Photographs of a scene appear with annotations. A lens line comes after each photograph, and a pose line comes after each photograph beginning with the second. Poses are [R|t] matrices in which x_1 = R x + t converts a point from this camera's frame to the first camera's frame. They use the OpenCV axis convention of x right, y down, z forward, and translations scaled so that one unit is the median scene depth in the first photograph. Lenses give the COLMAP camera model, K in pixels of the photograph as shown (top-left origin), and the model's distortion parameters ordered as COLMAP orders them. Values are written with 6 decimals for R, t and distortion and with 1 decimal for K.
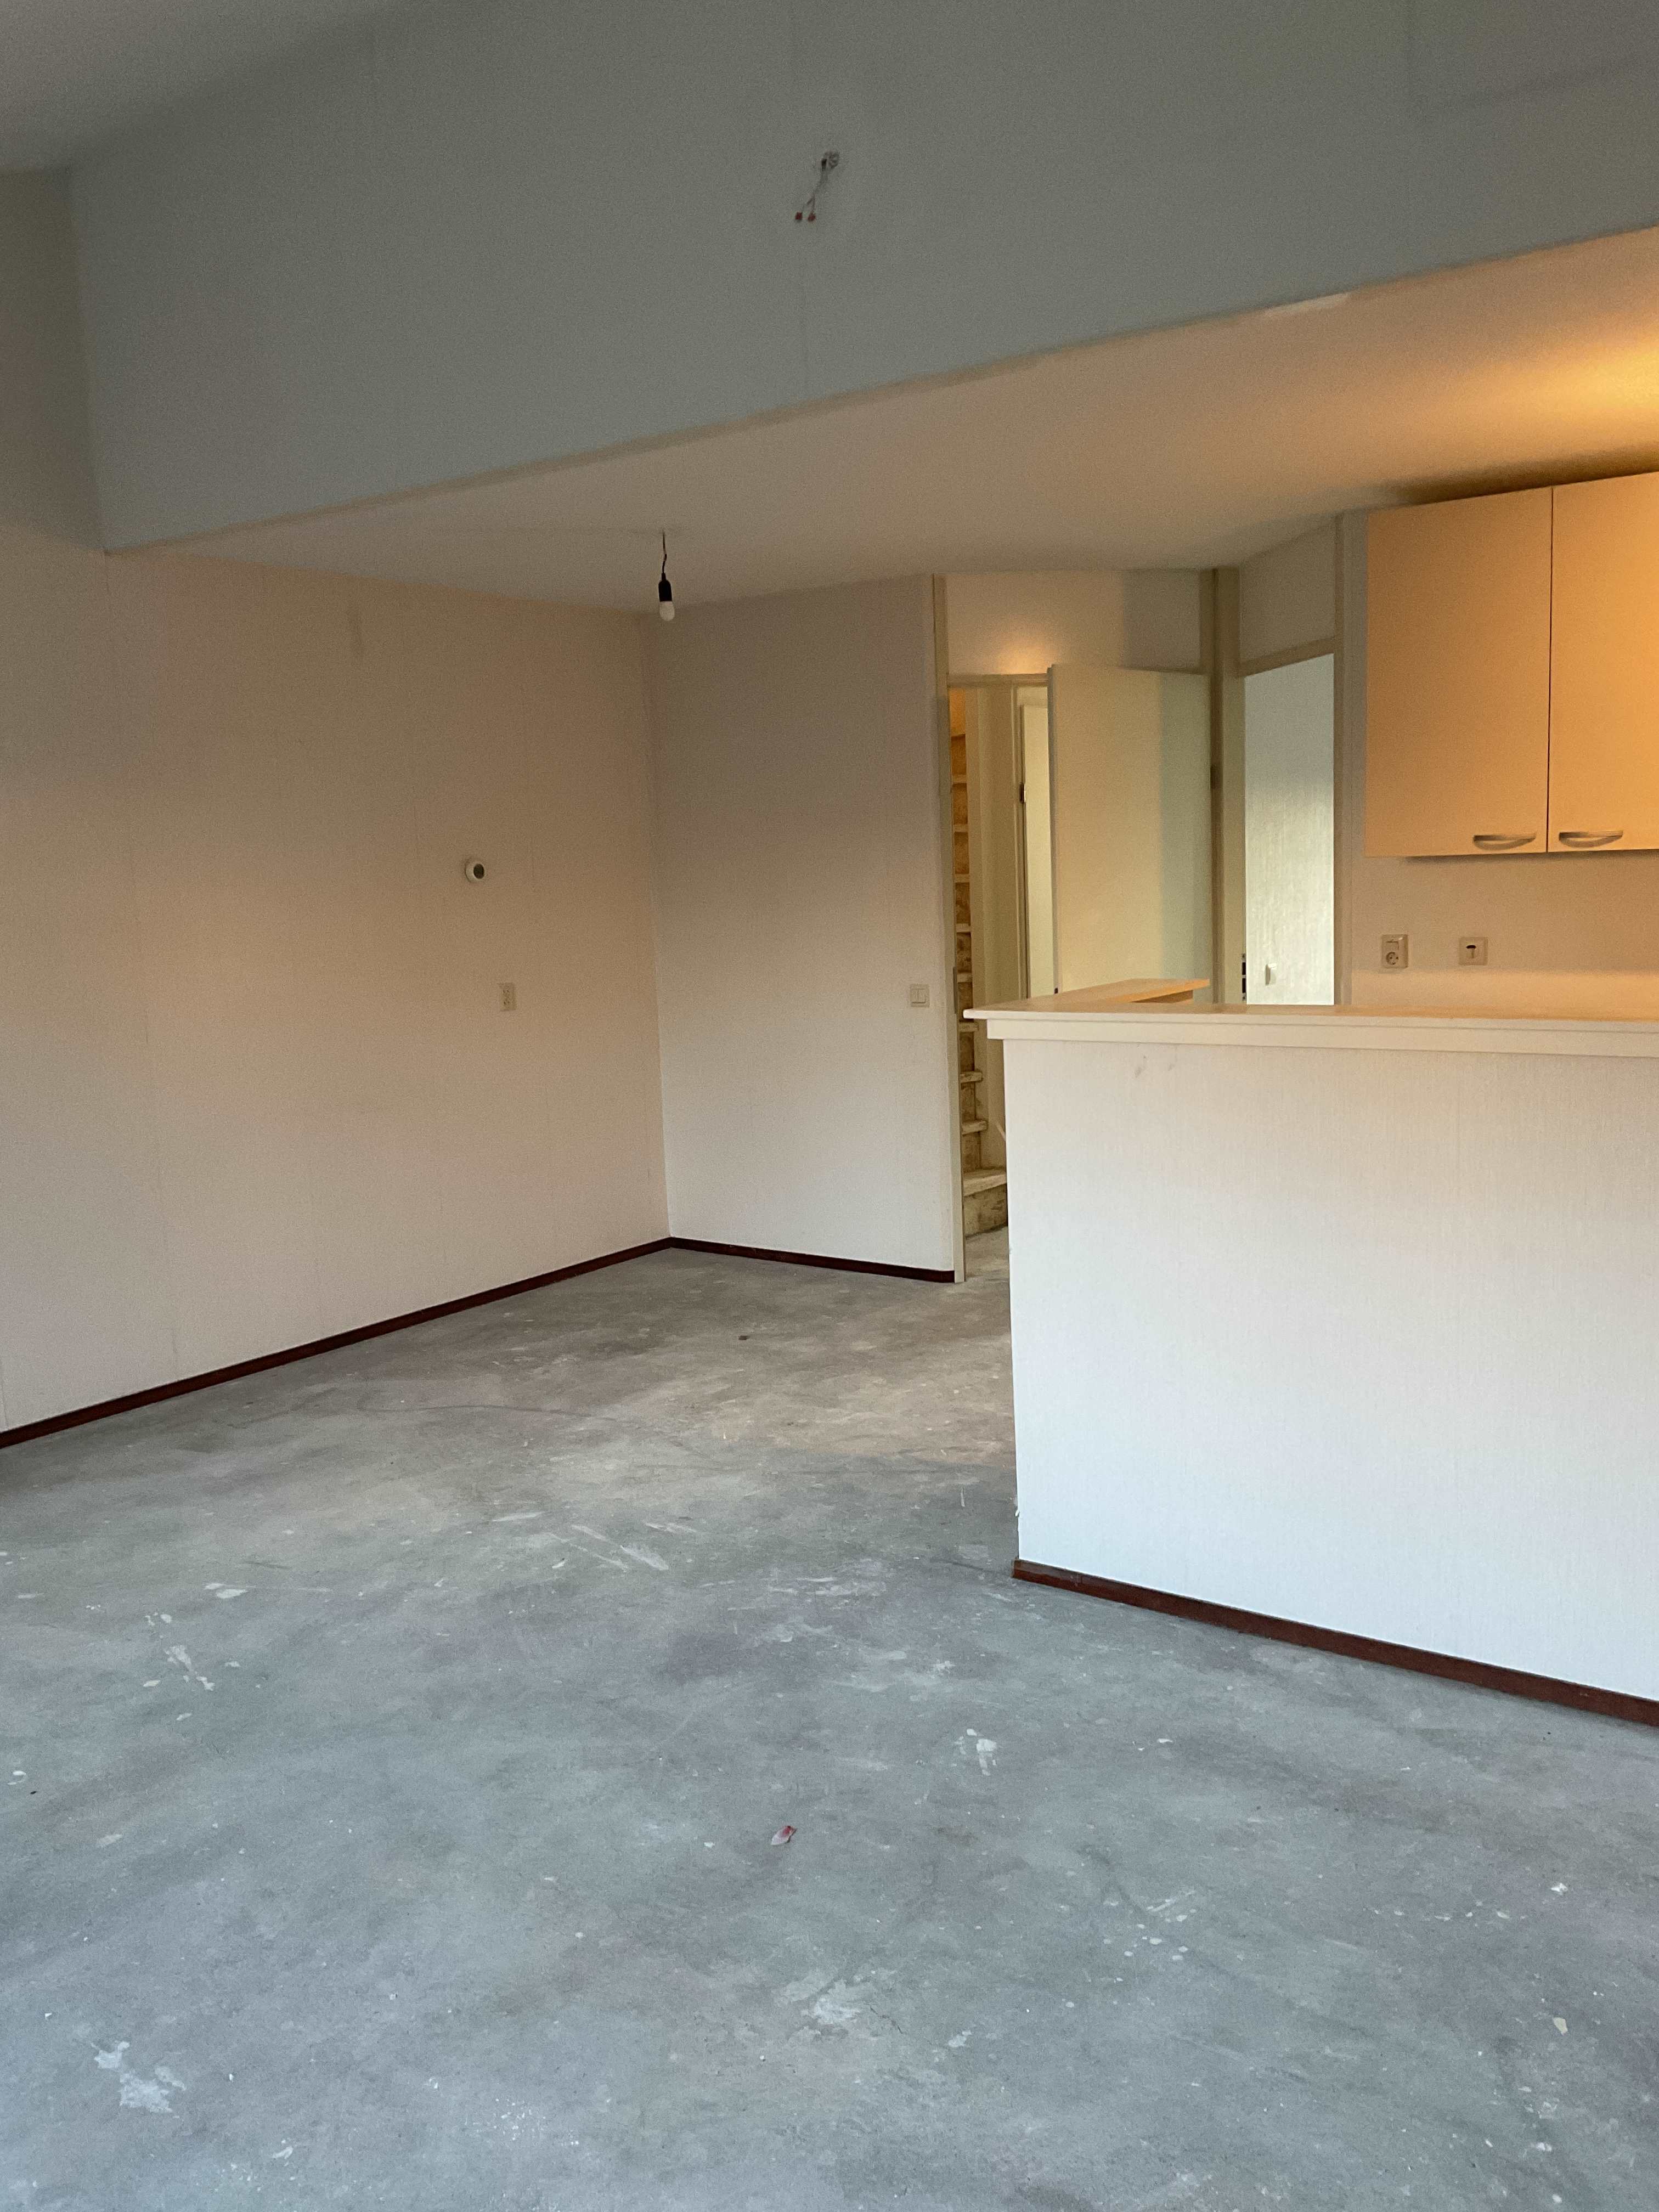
lens RADIAL K [[1815.6, 0, 829.5], [0, 1815.6, 1106.0], [0, 0, 1]] dist [0.136493, -0.303689]
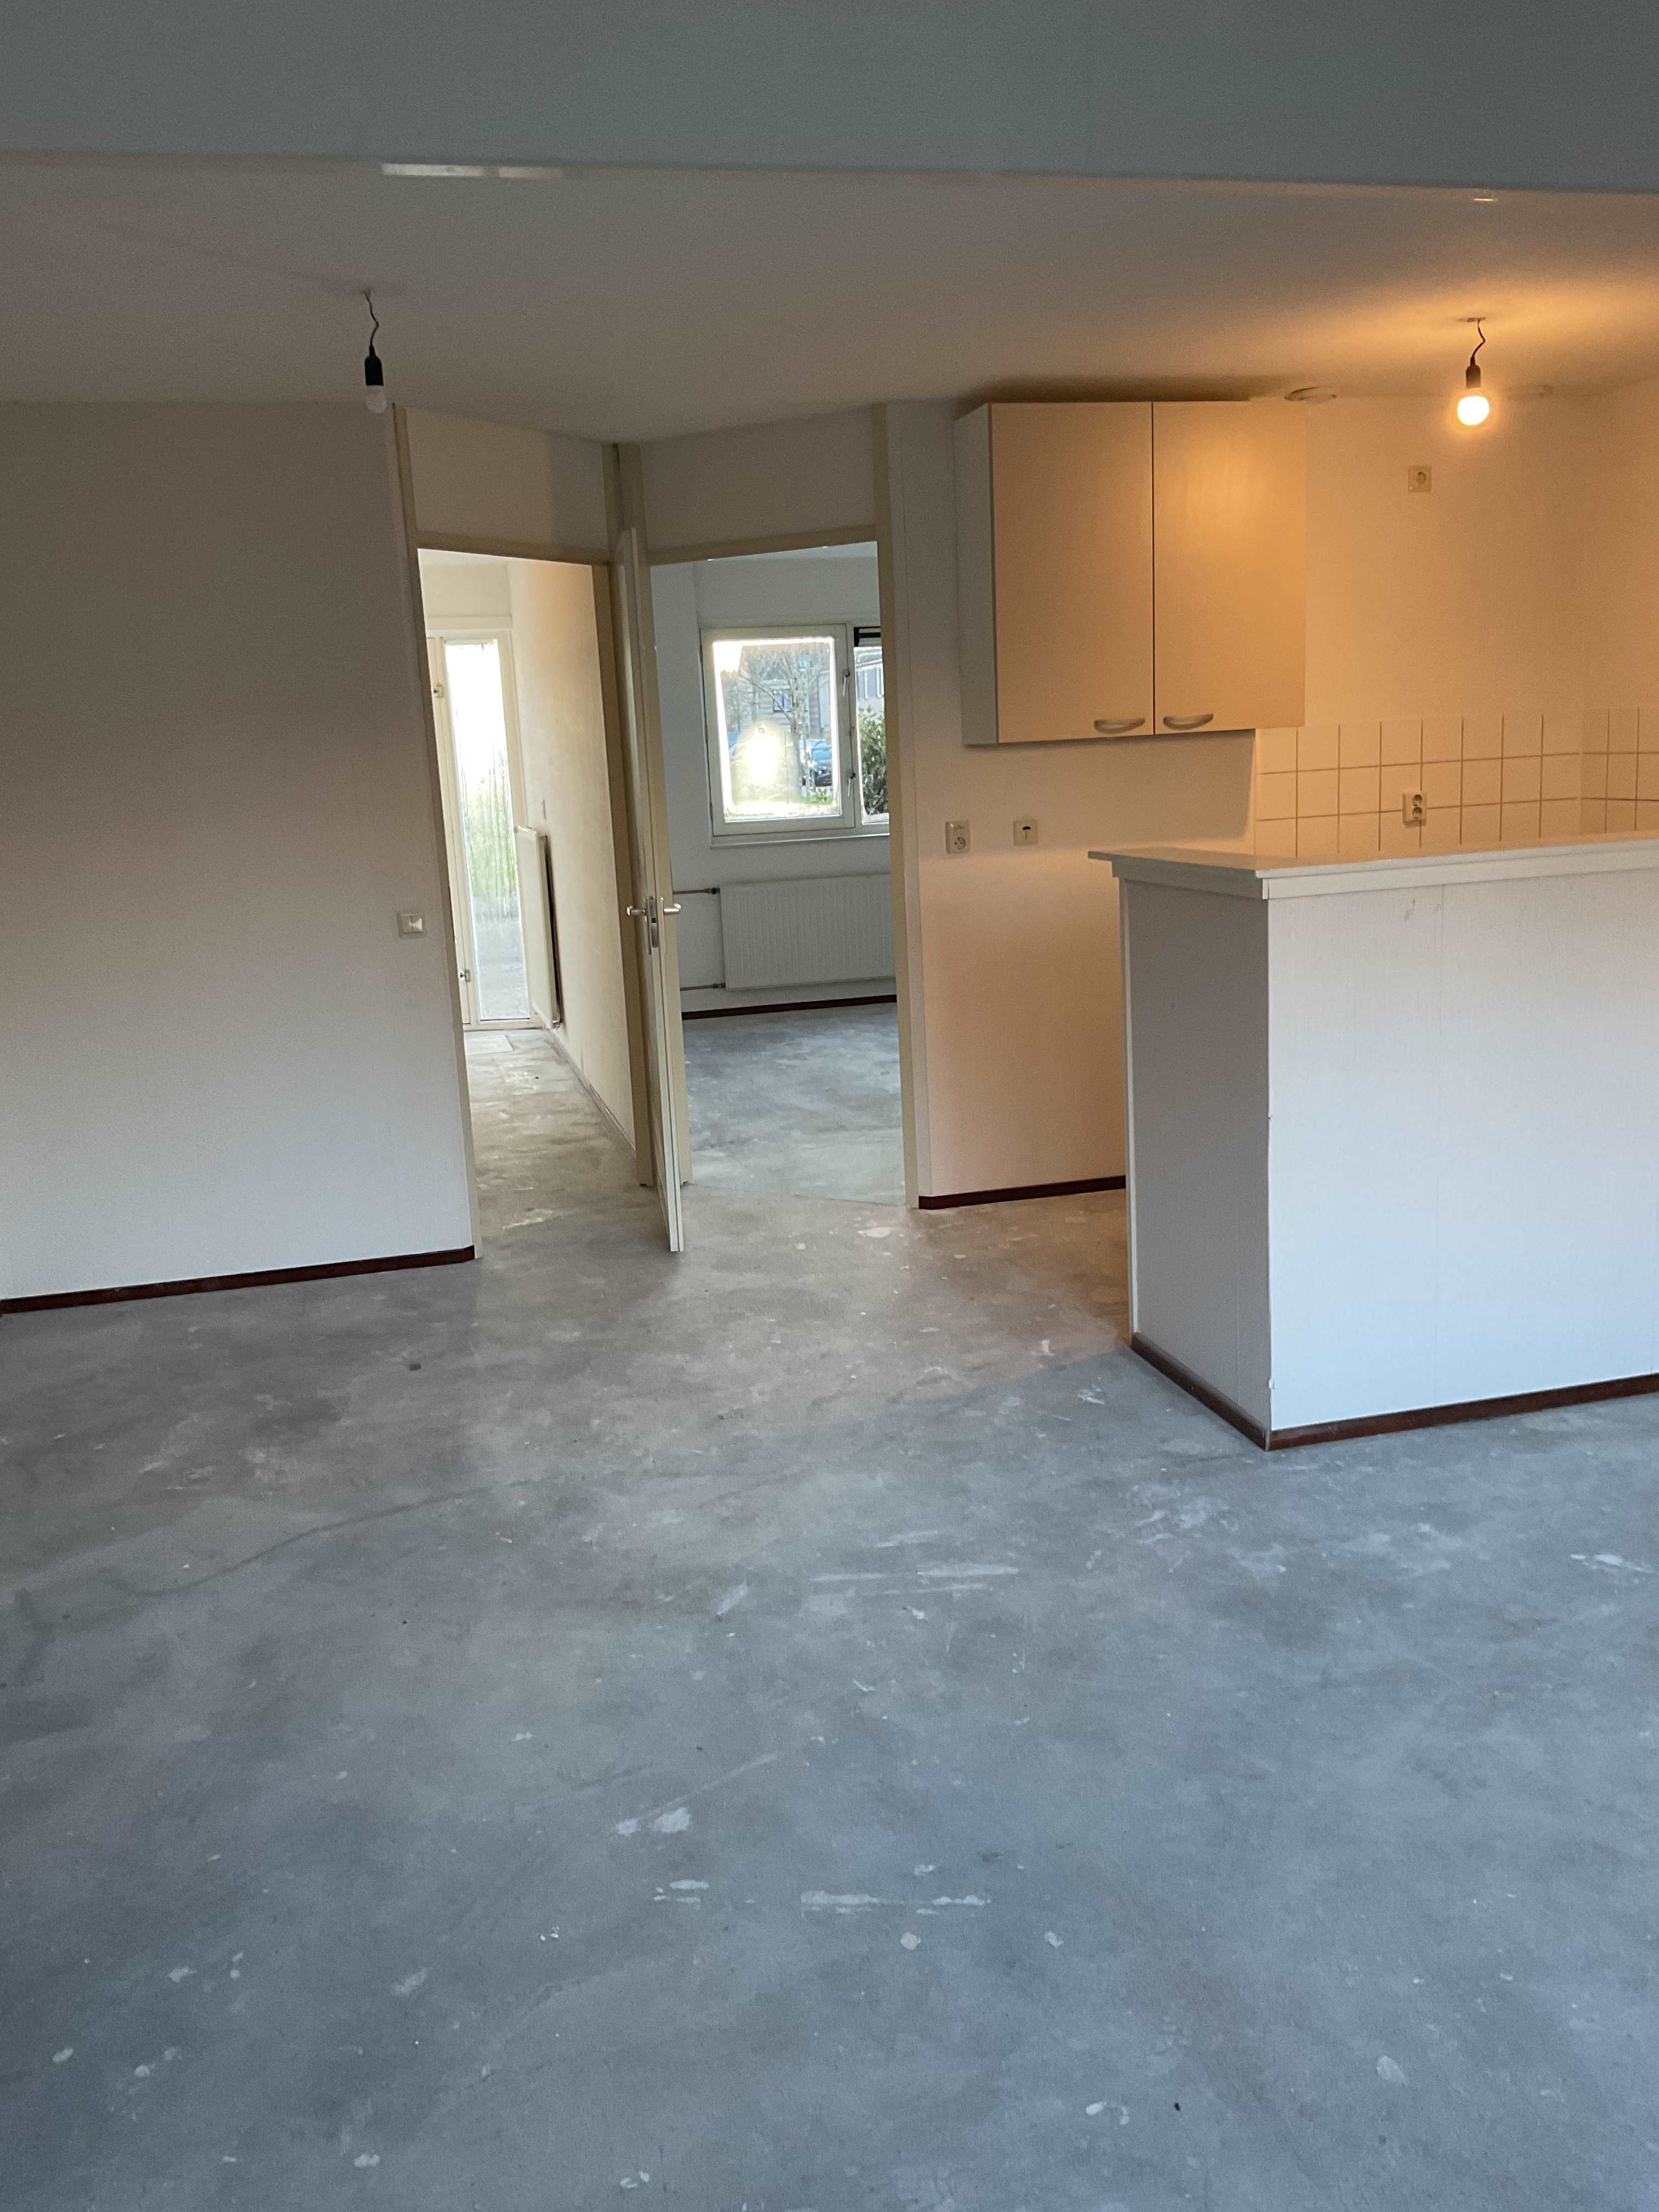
lens RADIAL K [[1815.6, 0, 829.5], [0, 1815.6, 1106.0], [0, 0, 1]] dist [0.136493, -0.303689]
pose [[0.641590, -0.145199, 0.753180, -0.627649], [0.129099, 0.988354, 0.080564, -0.028792], [-0.756106, 0.045546, 0.652863, 0.432411]]
